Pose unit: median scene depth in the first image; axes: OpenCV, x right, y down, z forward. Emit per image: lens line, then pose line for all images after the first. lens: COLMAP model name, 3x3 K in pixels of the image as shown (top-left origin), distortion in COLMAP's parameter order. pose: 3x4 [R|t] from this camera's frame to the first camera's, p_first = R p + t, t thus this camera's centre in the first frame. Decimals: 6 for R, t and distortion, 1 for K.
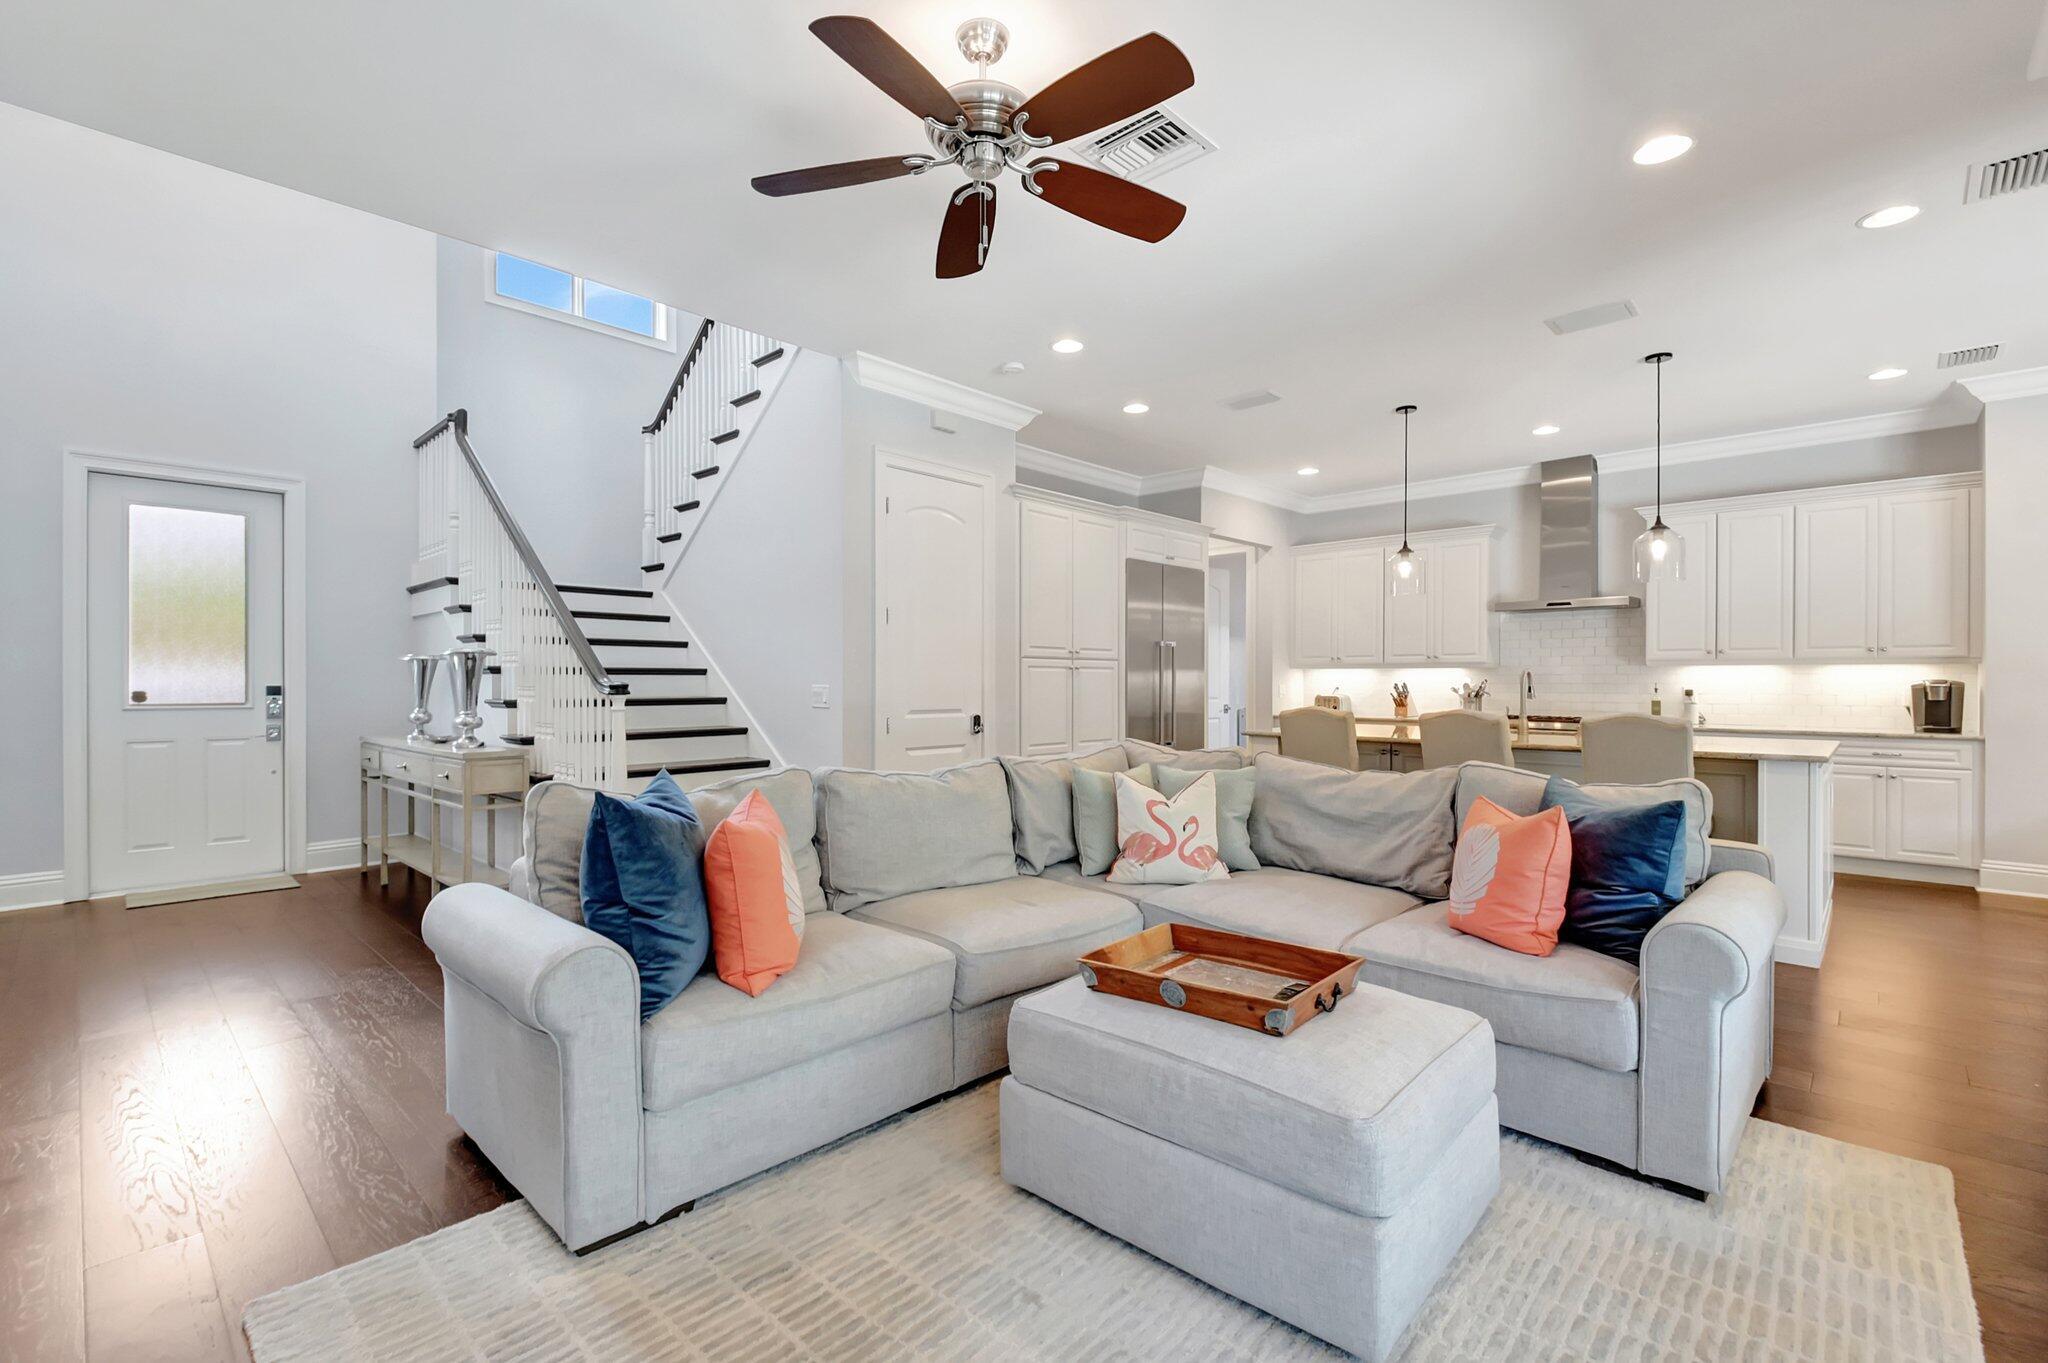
lens RADIAL K [[905.1, 0, 1008.2], [0, 905.1, 687.0], [0, 0, 1]] dist [0.032312, -0.026520]
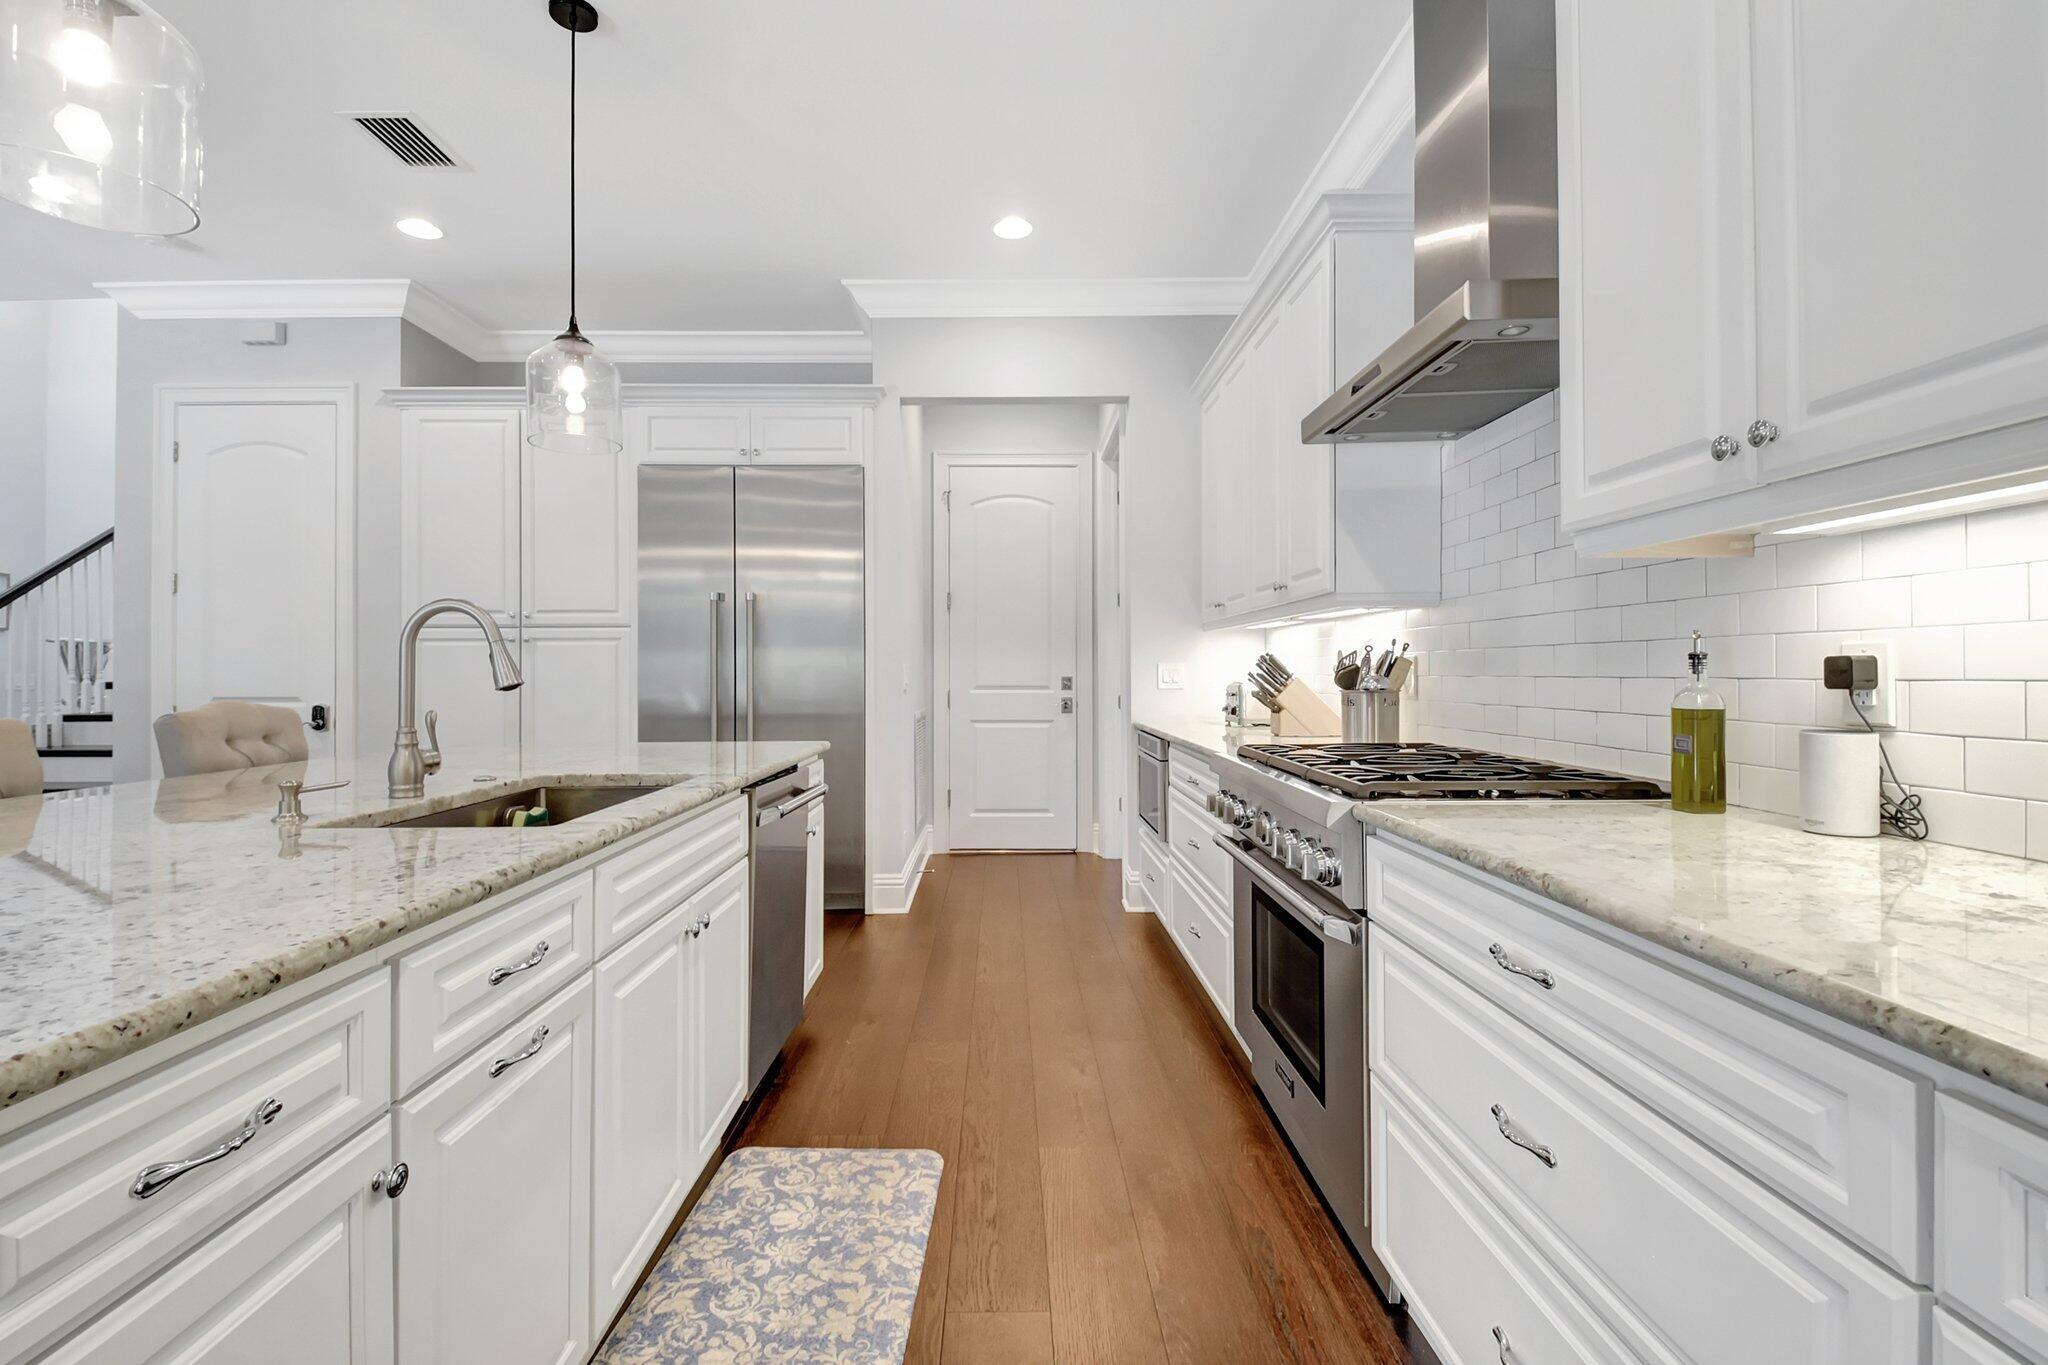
lens RADIAL K [[898.9, 0, 1013.1], [0, 898.9, 674.0], [0, 0, 1]] dist [0.012812, -0.013652]
pose [[0.703515, -0.003344, -0.710673, 0.915721], [0.002847, 0.999994, -0.001887, 0.007504], [0.710675, -0.000696, 0.703520, 0.889737]]
